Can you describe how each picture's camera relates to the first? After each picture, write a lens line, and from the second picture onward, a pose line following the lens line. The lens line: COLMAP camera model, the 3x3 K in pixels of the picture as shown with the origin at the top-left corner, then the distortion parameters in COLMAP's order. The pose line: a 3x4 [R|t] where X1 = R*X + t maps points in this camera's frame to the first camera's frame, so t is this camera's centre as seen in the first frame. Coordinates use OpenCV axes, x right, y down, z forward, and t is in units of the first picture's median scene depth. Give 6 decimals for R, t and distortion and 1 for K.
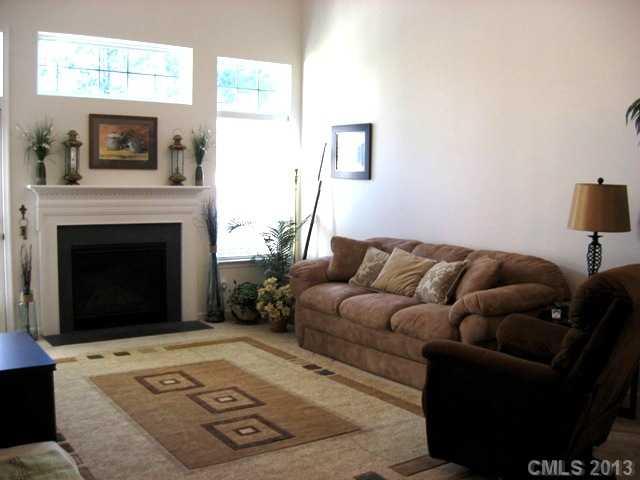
lens RADIAL K [[670.0, 0, 320.0], [0, 670.0, 240.0], [0, 0, 1]] dist [-0.124598, -0.016330]
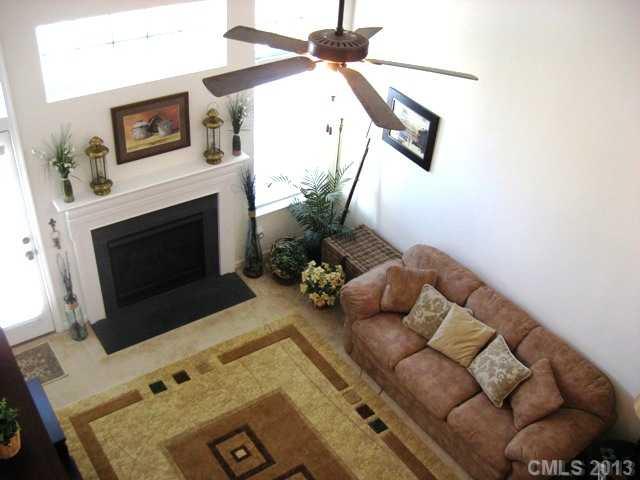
lens RADIAL K [[670.0, 0, 320.0], [0, 670.0, 240.0], [0, 0, 1]] dist [-0.124598, -0.016330]
pose [[0.998302, 0.029178, 0.050422, -0.127417], [-0.051500, 0.846591, 0.529747, -0.532028], [-0.027230, -0.531444, 0.846655, 0.200216]]
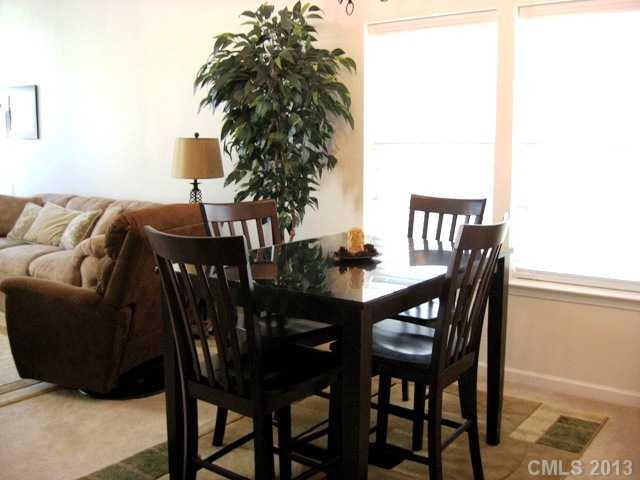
lens RADIAL K [[670.0, 0, 320.0], [0, 670.0, 240.0], [0, 0, 1]] dist [-0.124598, -0.016330]
pose [[0.941747, -0.058047, 0.331274, 0.157202], [0.036720, 0.996851, 0.070285, 0.013296], [-0.334311, -0.054027, 0.940913, -0.126913]]
